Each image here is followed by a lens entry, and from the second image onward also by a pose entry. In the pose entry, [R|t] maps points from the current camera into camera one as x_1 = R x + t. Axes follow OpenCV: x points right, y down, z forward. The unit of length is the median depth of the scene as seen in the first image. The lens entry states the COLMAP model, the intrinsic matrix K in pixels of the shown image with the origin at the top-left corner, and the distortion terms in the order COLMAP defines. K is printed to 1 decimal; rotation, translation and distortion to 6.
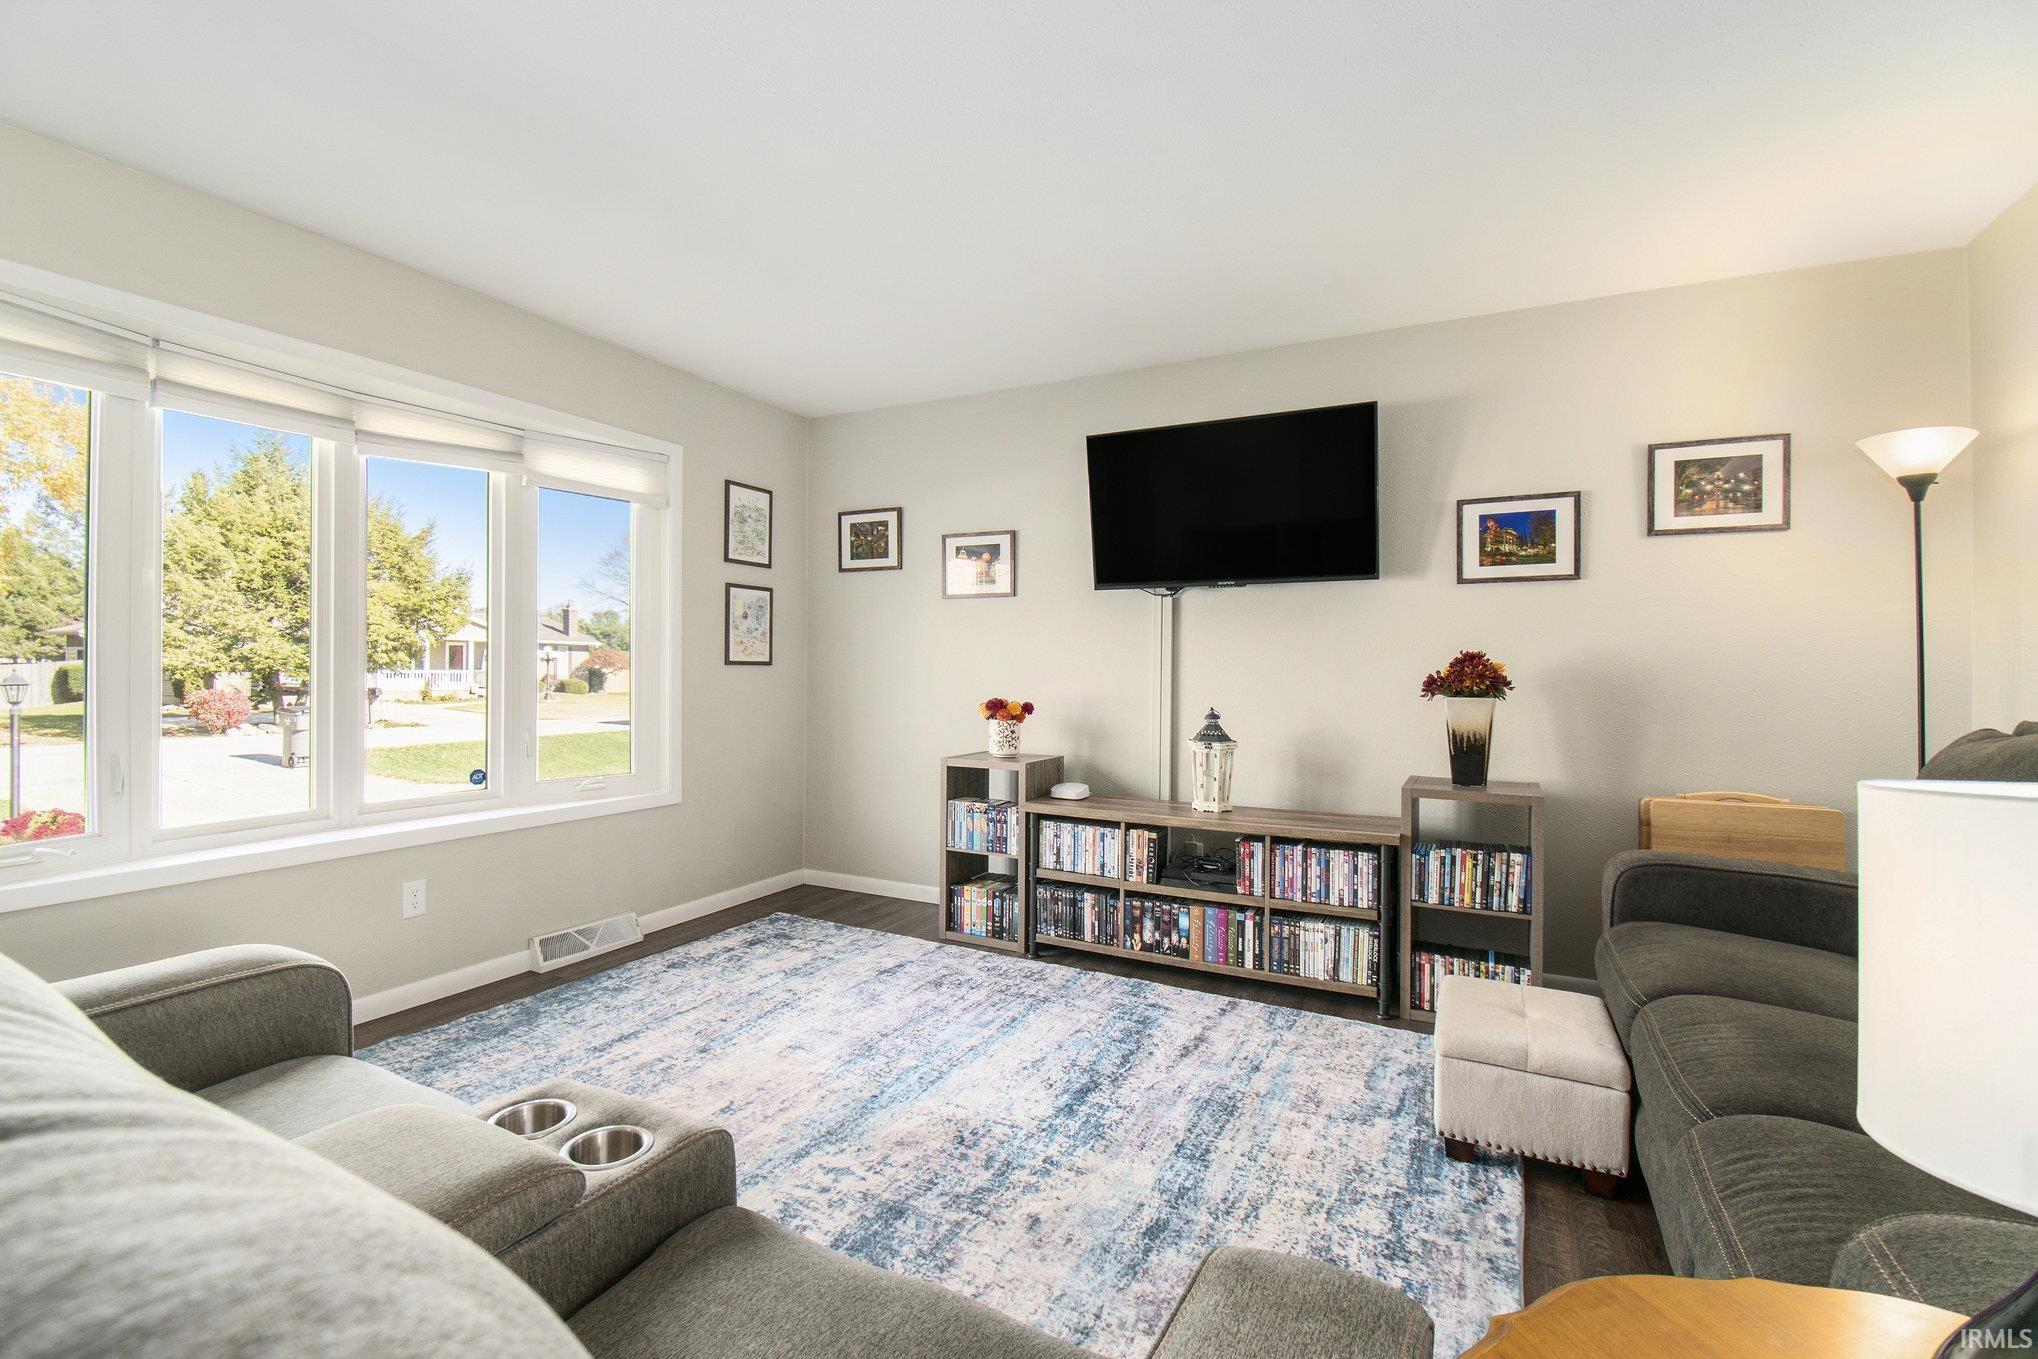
lens RADIAL K [[907.6, 0, 990.2], [0, 907.6, 661.6], [0, 0, 1]] dist [0.007010, -0.017429]
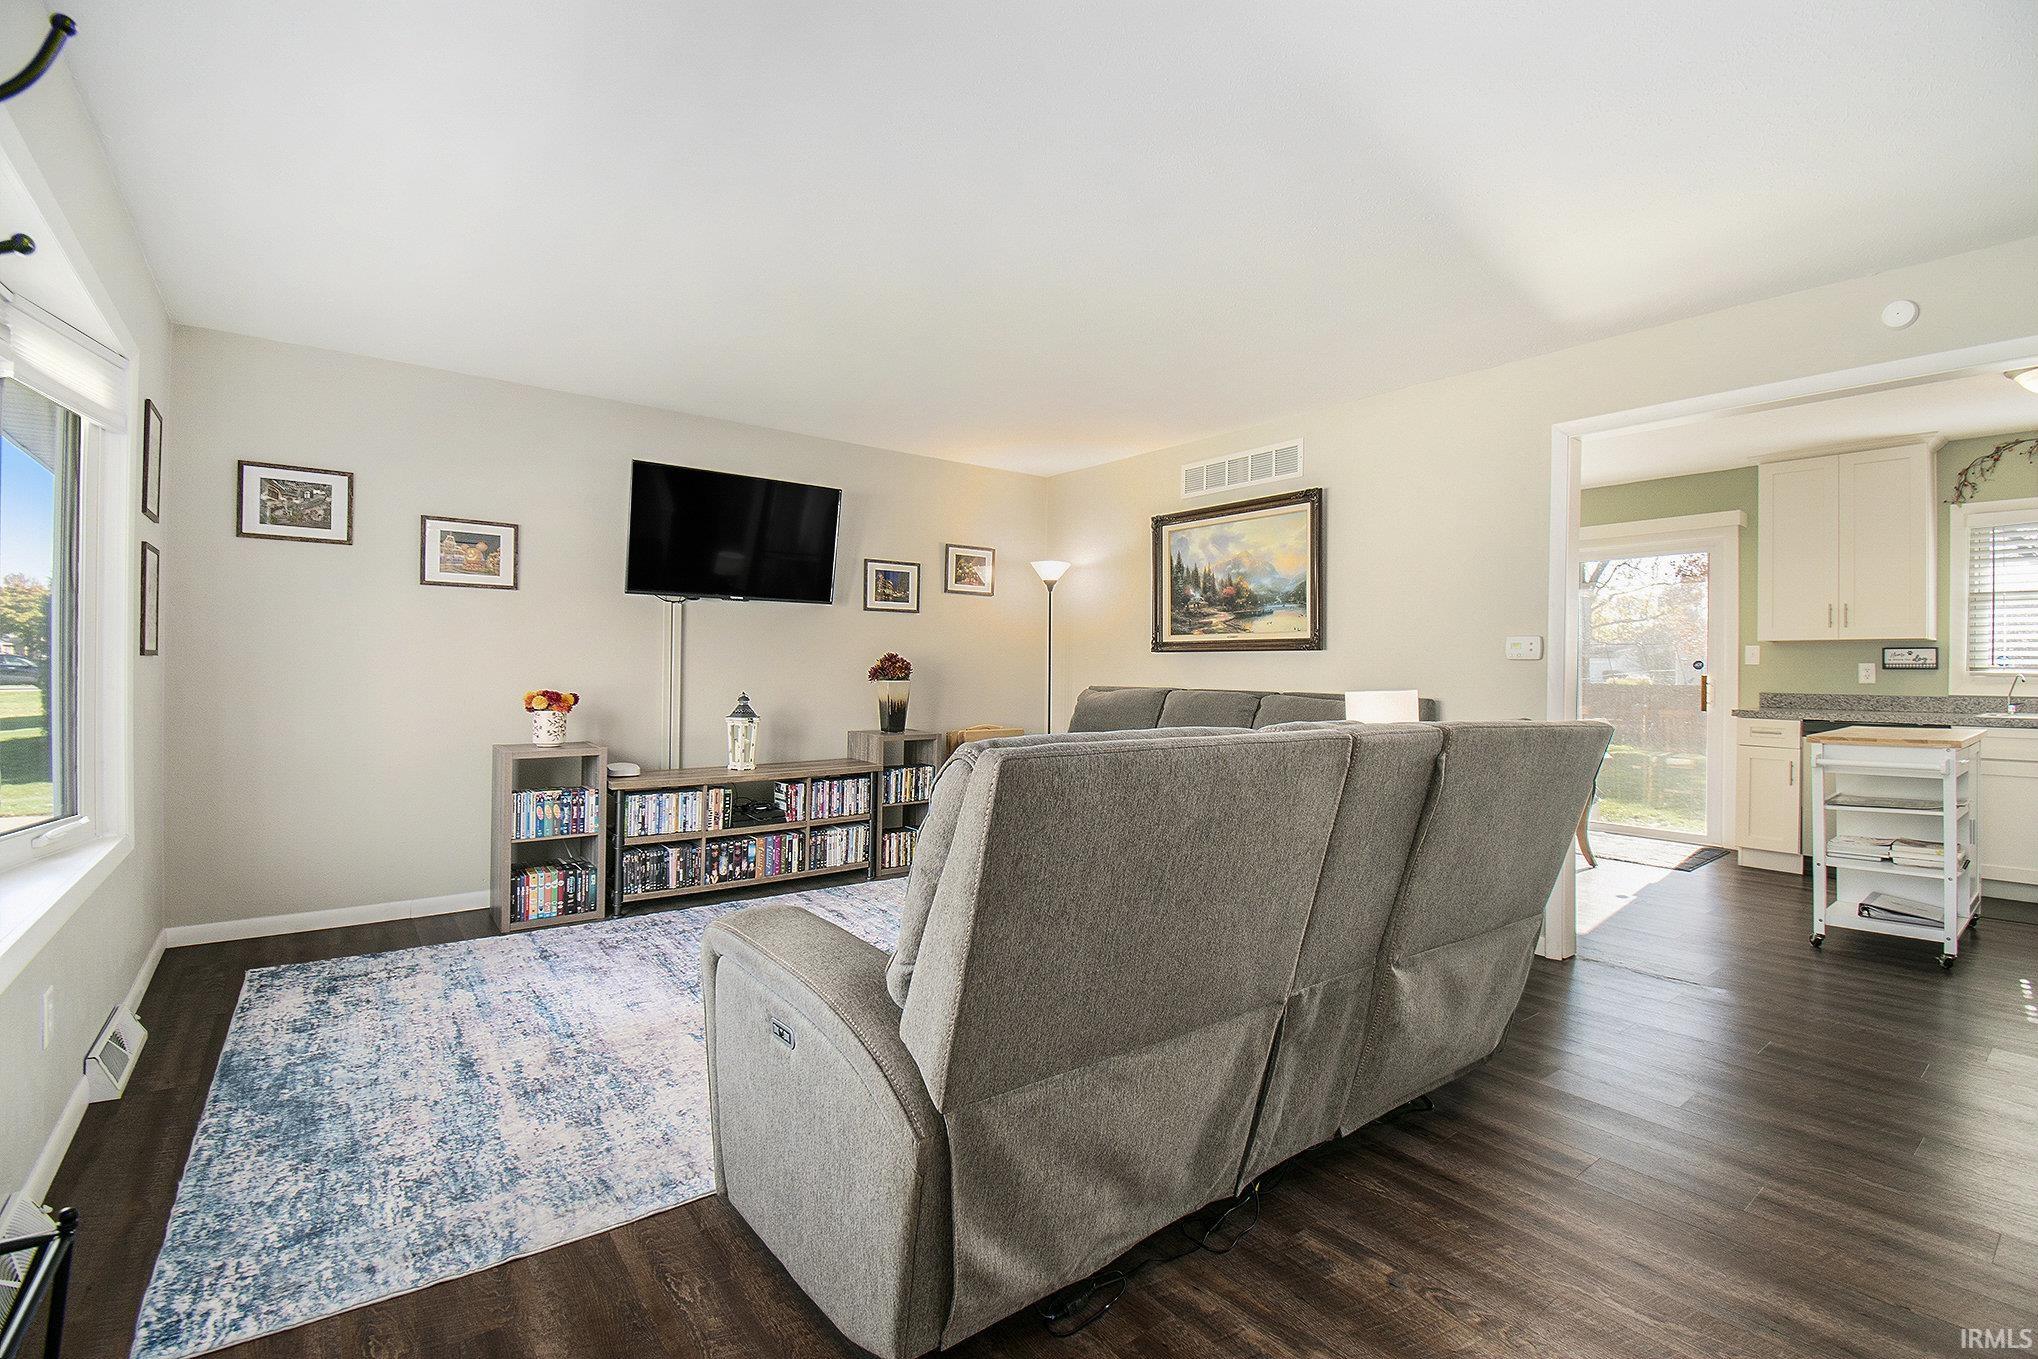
lens RADIAL K [[907.6, 0, 1009.1], [0, 907.6, 653.4], [0, 0, 1]] dist [0.007010, -0.017429]
pose [[0.409808, 0.009419, 0.912123, -0.907090], [-0.015891, 0.999869, -0.003185, -0.008784], [-0.912033, -0.013189, 0.409904, 0.110278]]
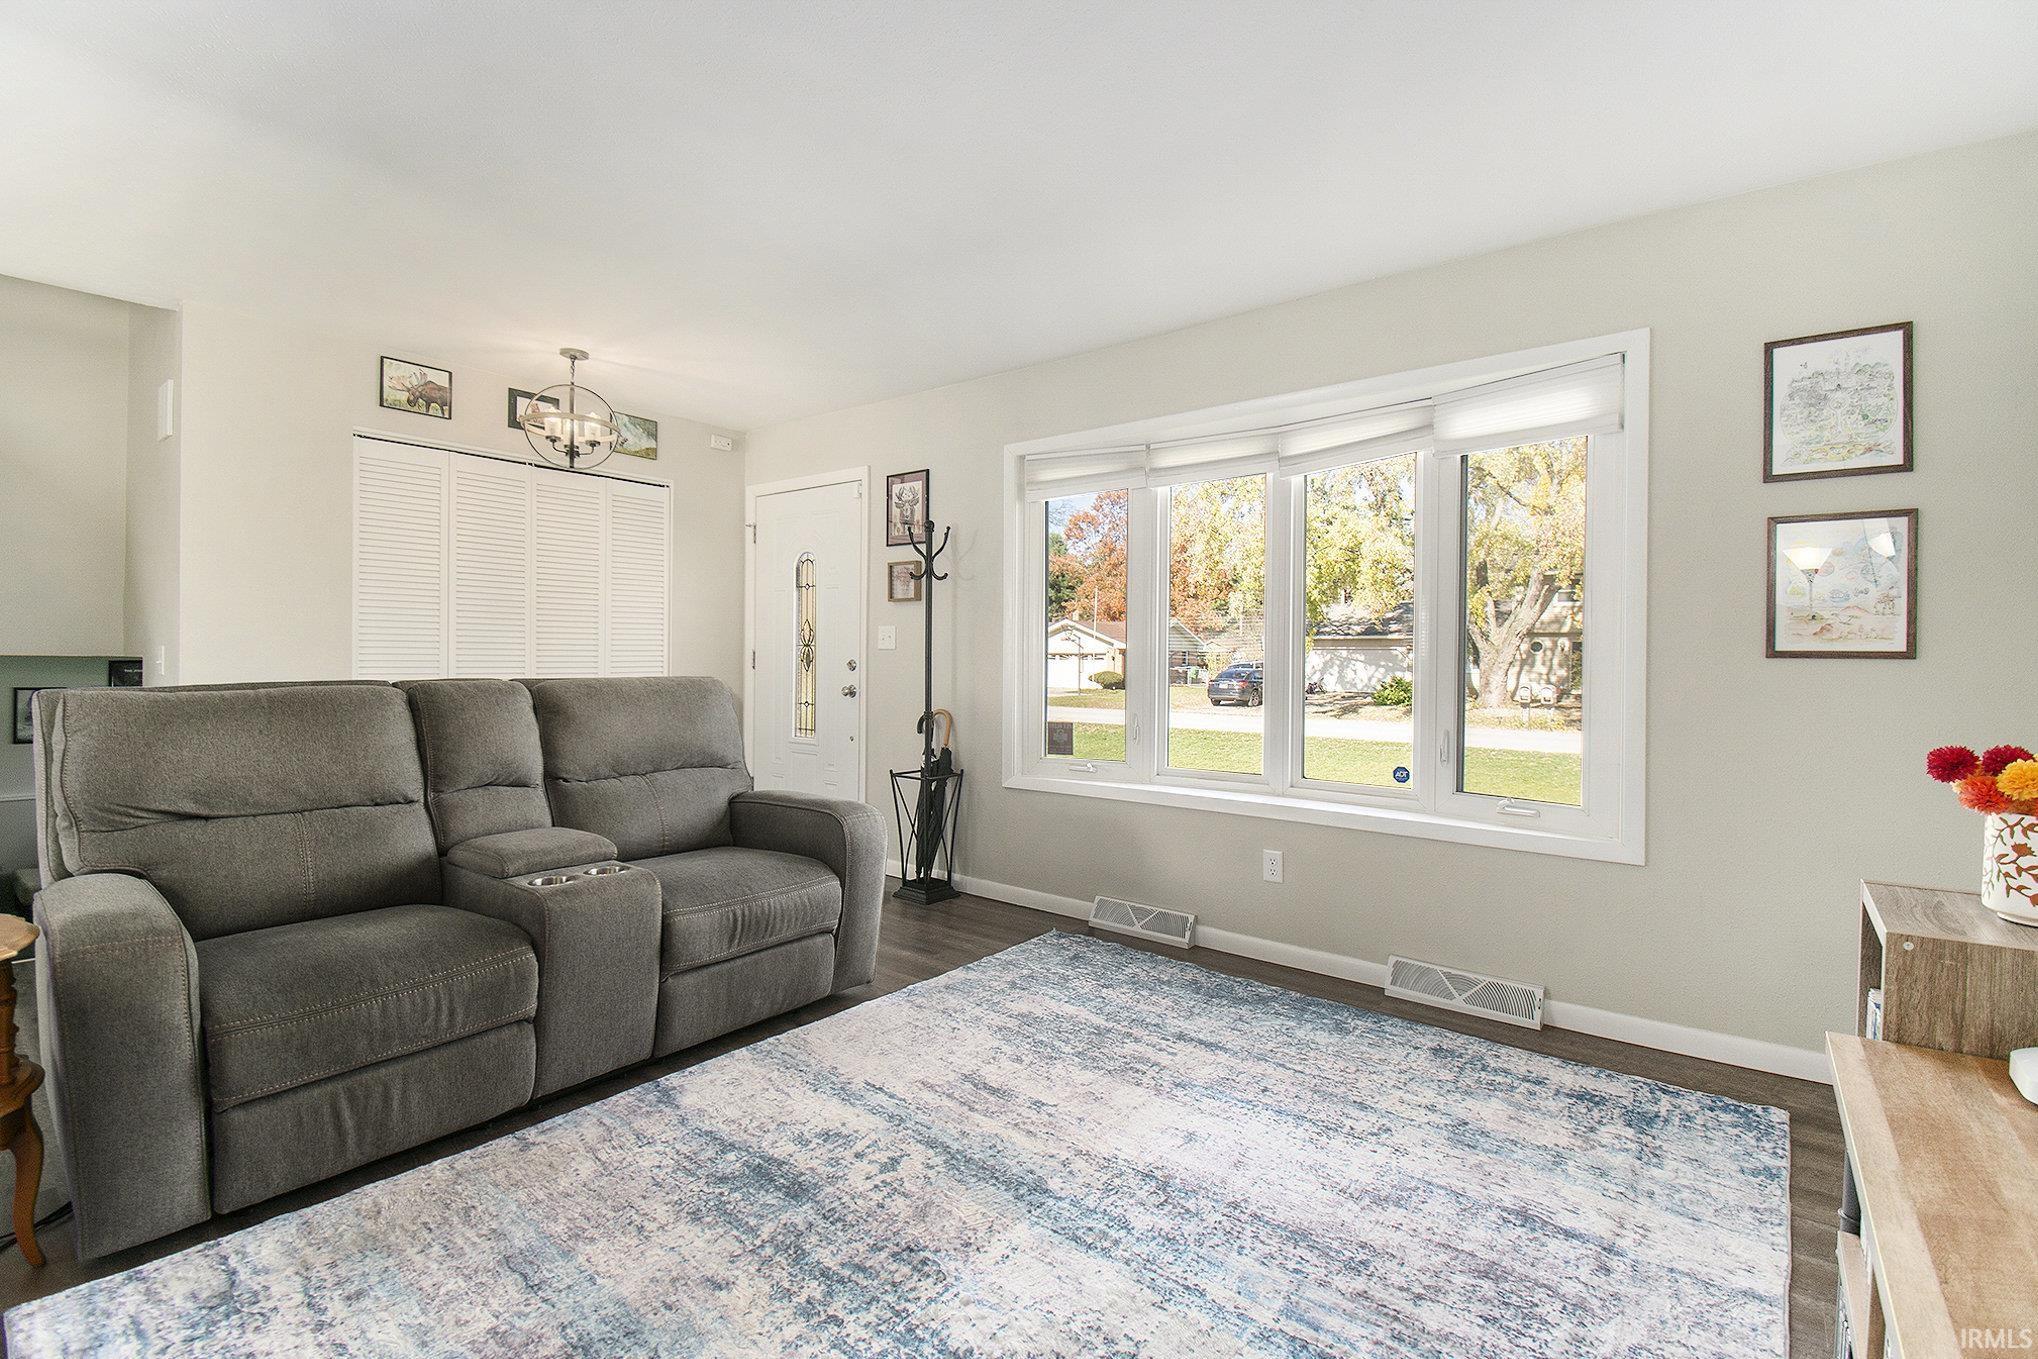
lens RADIAL K [[907.6, 0, 1005.7], [0, 907.6, 660.3], [0, 0, 1]] dist [0.007010, -0.017429]
pose [[-0.178958, -0.002625, -0.983853, 0.510384], [-0.004497, 0.999988, -0.001850, 0.011676], [0.983846, 0.004093, -0.178967, 0.850895]]
